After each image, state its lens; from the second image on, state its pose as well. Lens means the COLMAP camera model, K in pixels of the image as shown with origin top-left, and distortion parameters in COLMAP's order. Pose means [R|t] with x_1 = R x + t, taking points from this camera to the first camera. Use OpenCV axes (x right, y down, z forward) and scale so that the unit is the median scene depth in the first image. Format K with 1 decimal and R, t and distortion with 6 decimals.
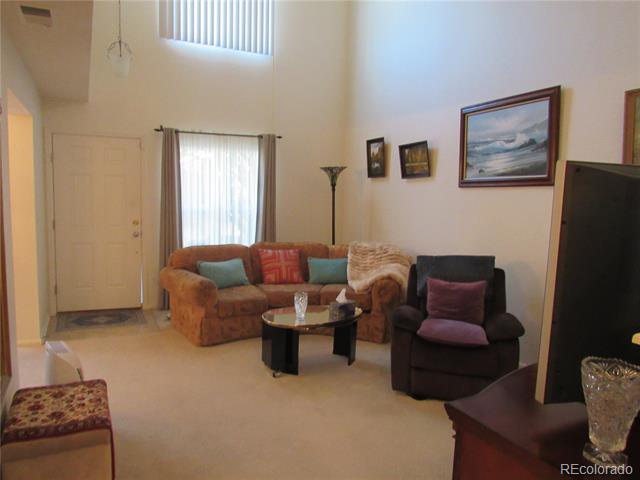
lens RADIAL K [[463.6, 0, 318.2], [0, 463.6, 239.3], [0, 0, 1]] dist [-0.032052, 0.023657]
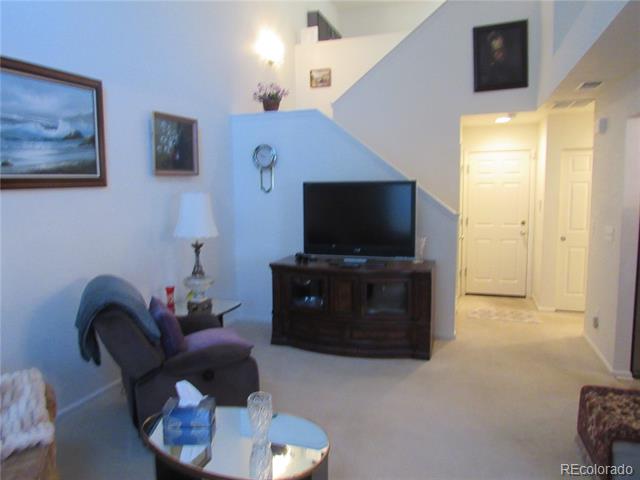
lens RADIAL K [[463.6, 0, 318.5], [0, 463.6, 237.7], [0, 0, 1]] dist [-0.032052, 0.023657]
pose [[-0.713802, -0.080662, 0.695687, -0.435157], [0.079790, 0.977511, 0.195206, -0.151748], [-0.695787, 0.194847, -0.691314, 1.270684]]
